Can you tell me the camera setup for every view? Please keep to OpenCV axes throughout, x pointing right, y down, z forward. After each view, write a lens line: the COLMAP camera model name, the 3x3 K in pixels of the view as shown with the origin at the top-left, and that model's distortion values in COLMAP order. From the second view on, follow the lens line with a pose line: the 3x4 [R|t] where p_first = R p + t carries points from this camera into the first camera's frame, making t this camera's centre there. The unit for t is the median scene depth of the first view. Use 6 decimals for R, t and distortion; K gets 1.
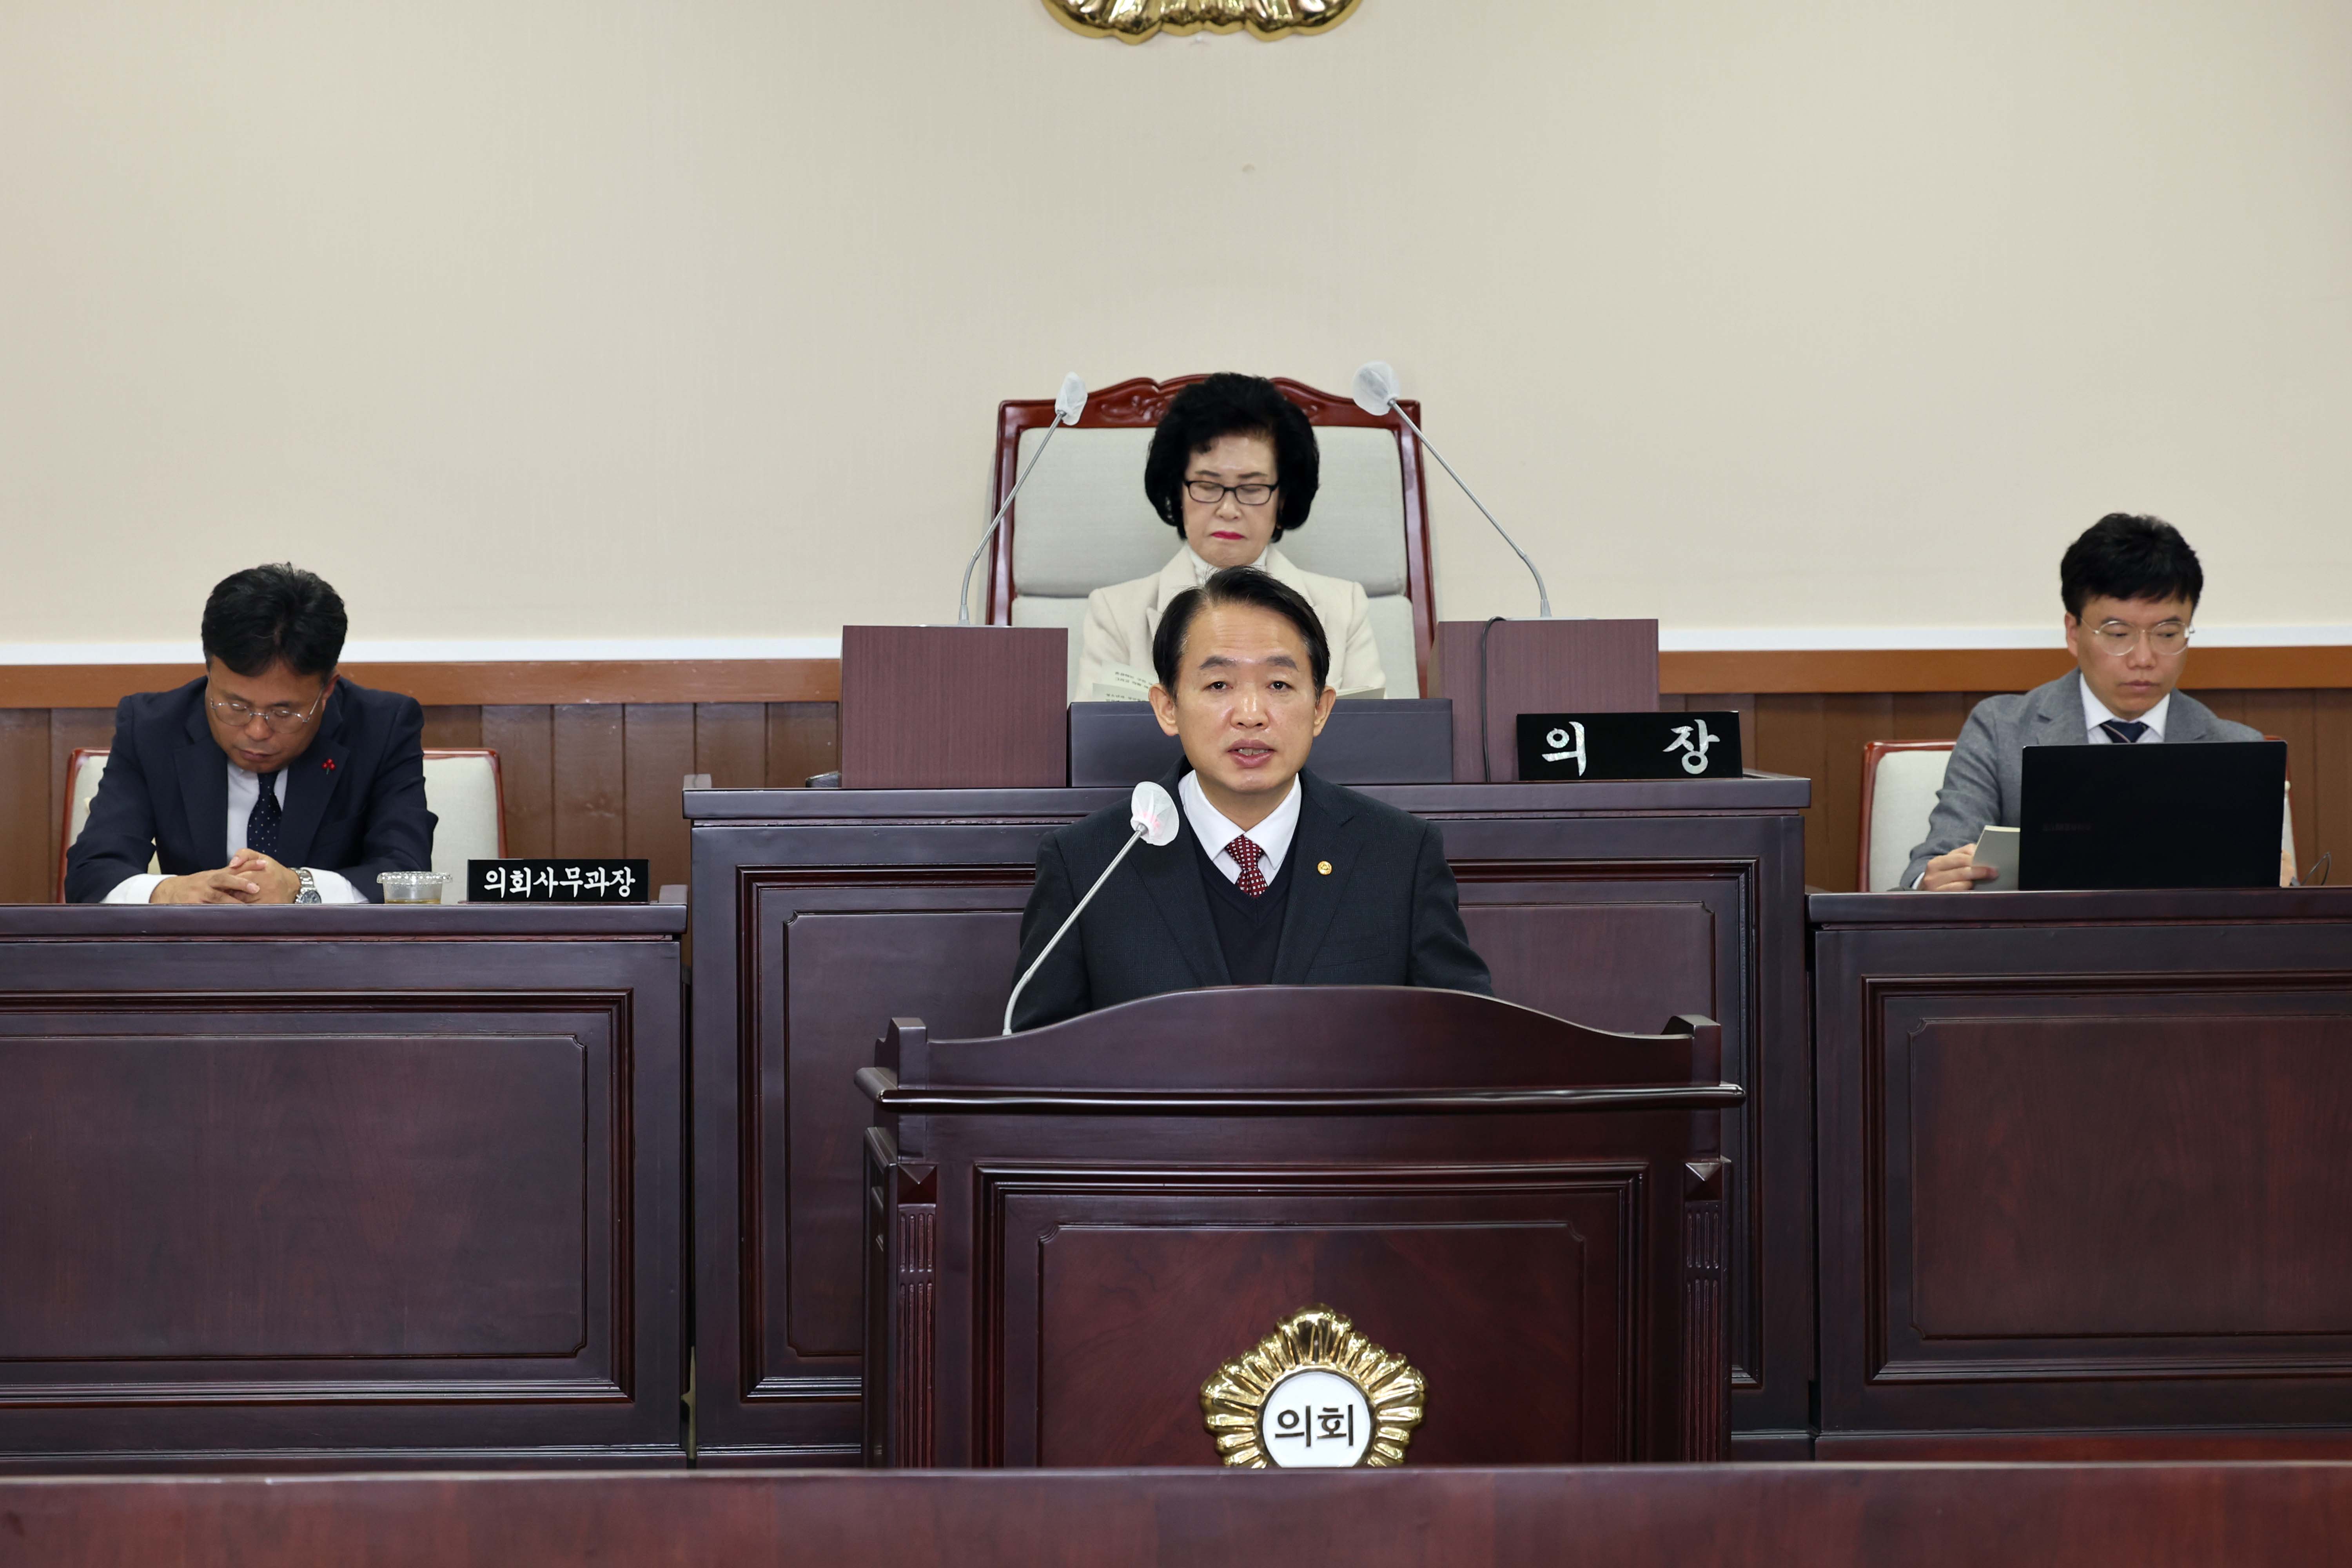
lens RADIAL K [[8081.8, 0, 1223.8], [0, 8081.8, 700.7], [0, 0, 1]] dist [0.122185, 0.000000]
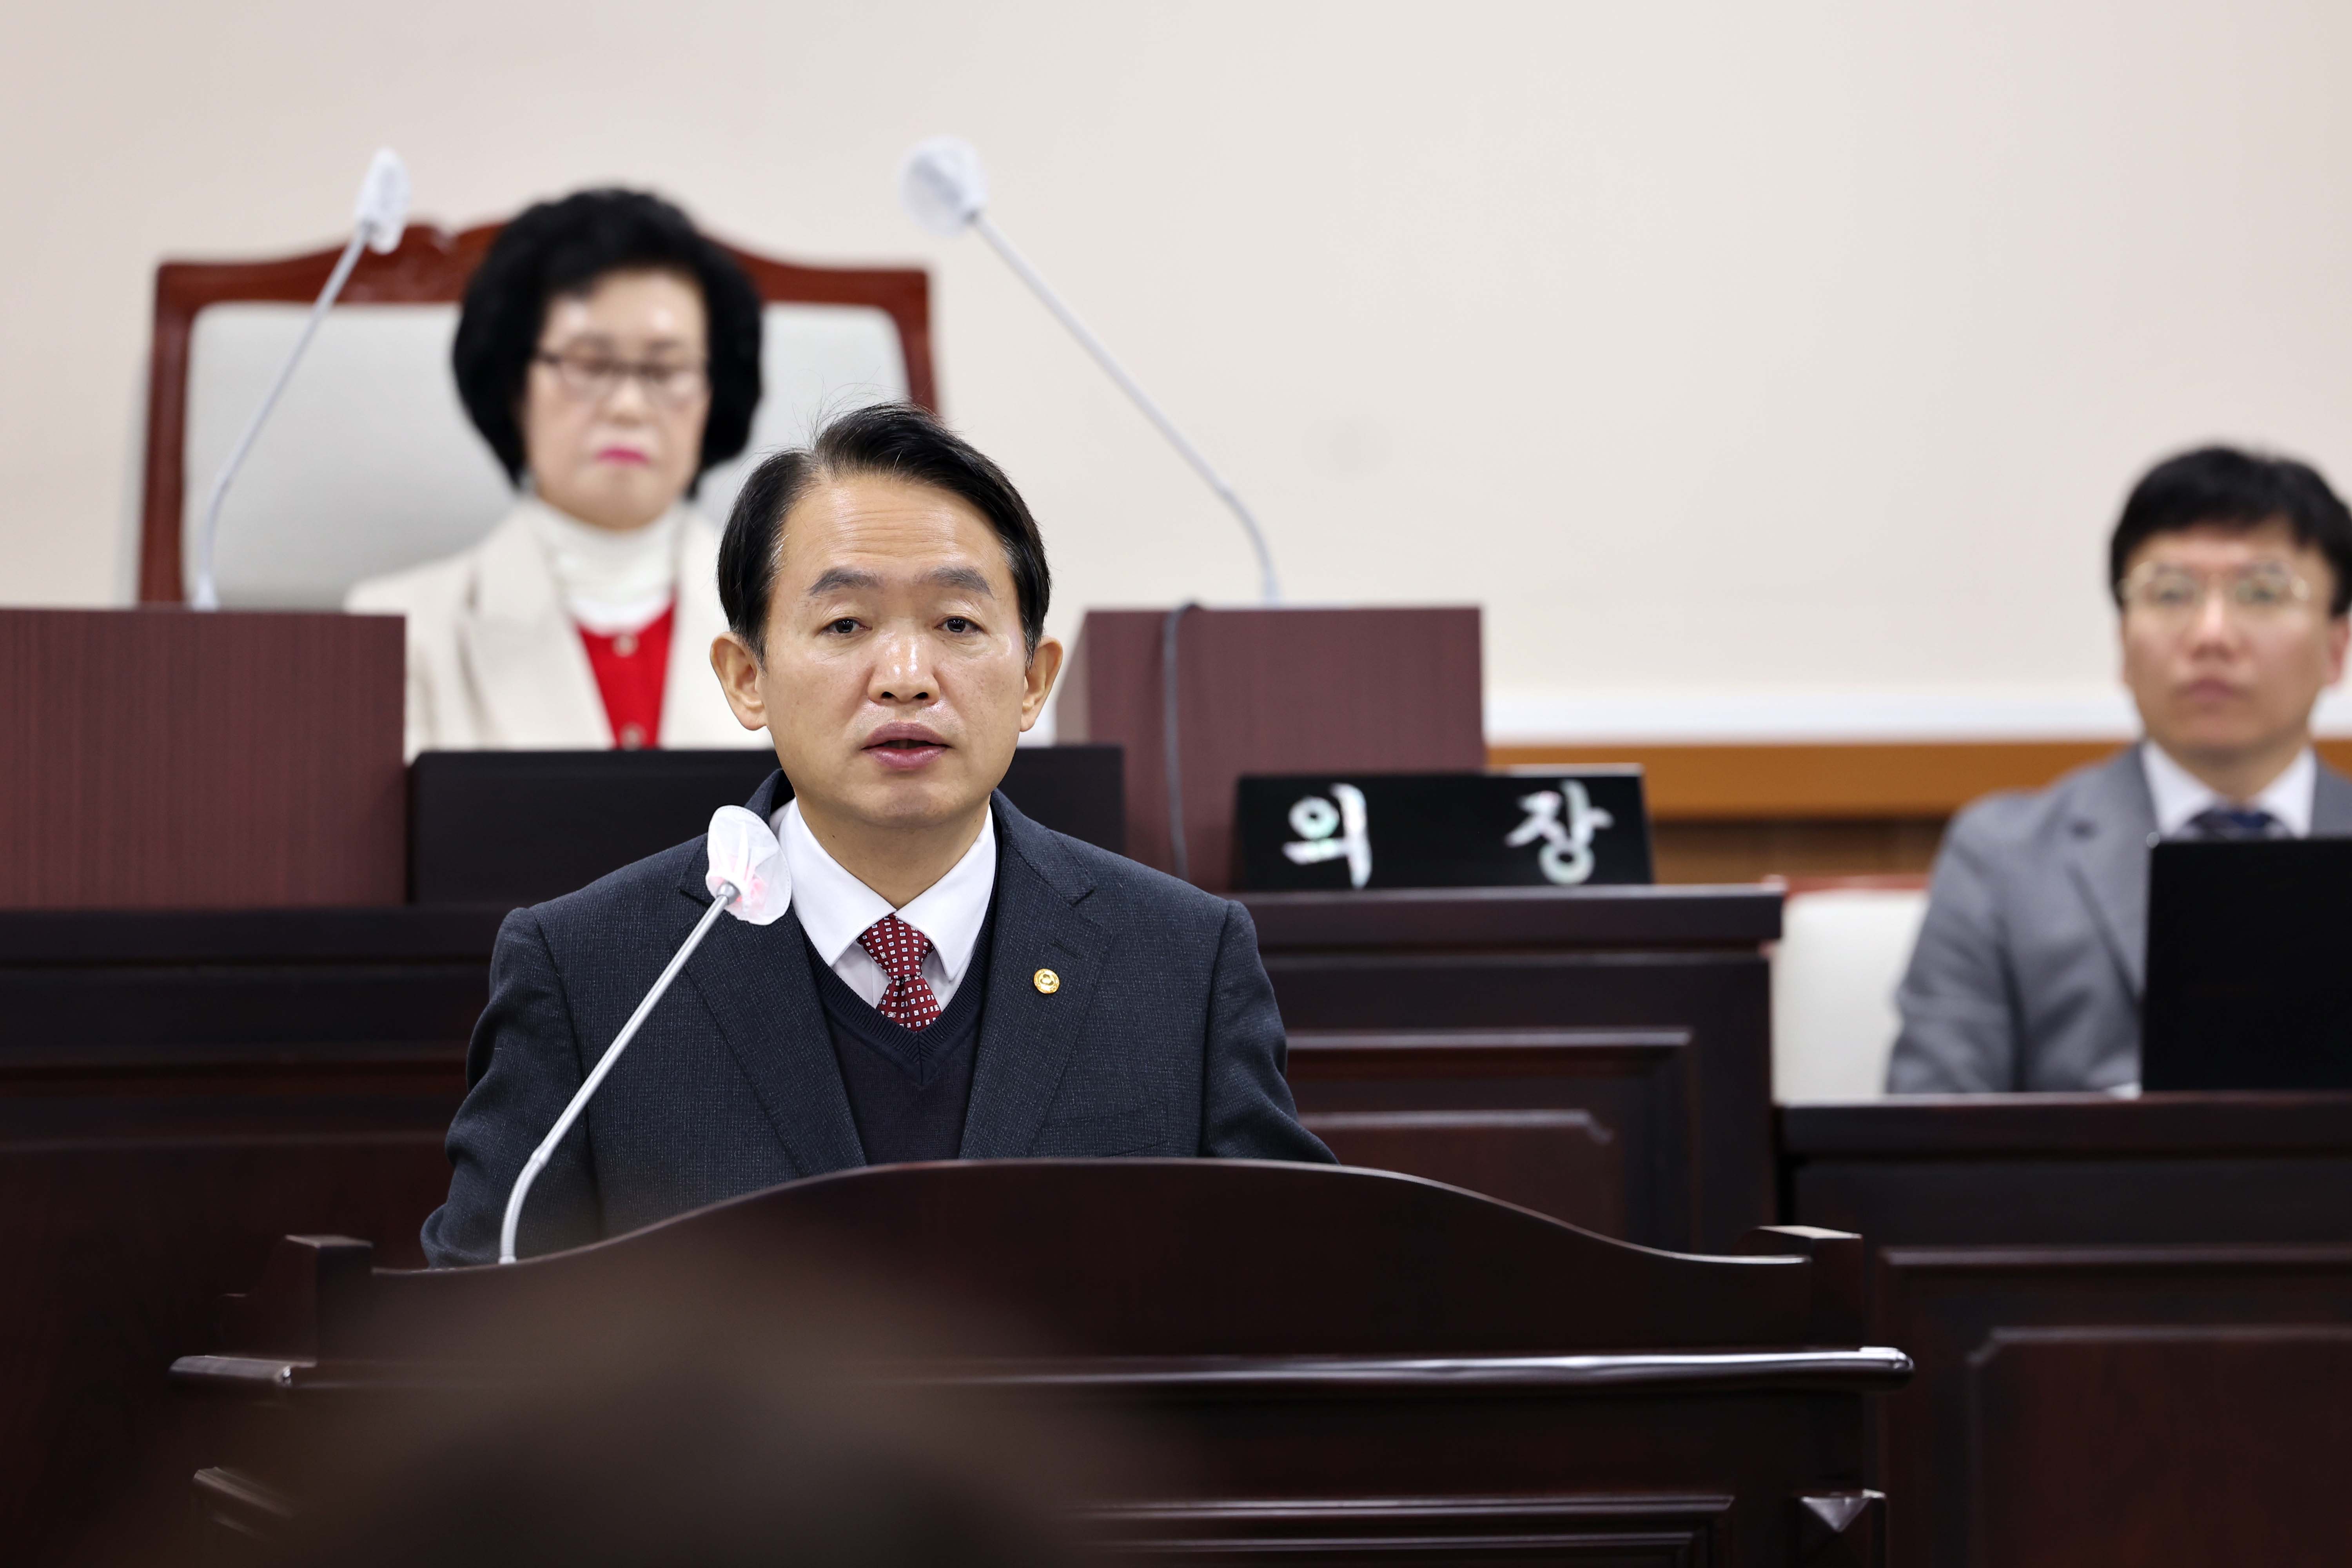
lens RADIAL K [[13662.2, 0, 1194.9], [0, 13662.2, 781.9], [0, 0, 1]] dist [1.245521, 0.000000]
pose [[0.994820, -0.000451, 0.101652, -0.060562], [0.003802, 0.999456, -0.032773, 0.032689], [-0.101582, 0.032989, 0.994280, 0.091942]]
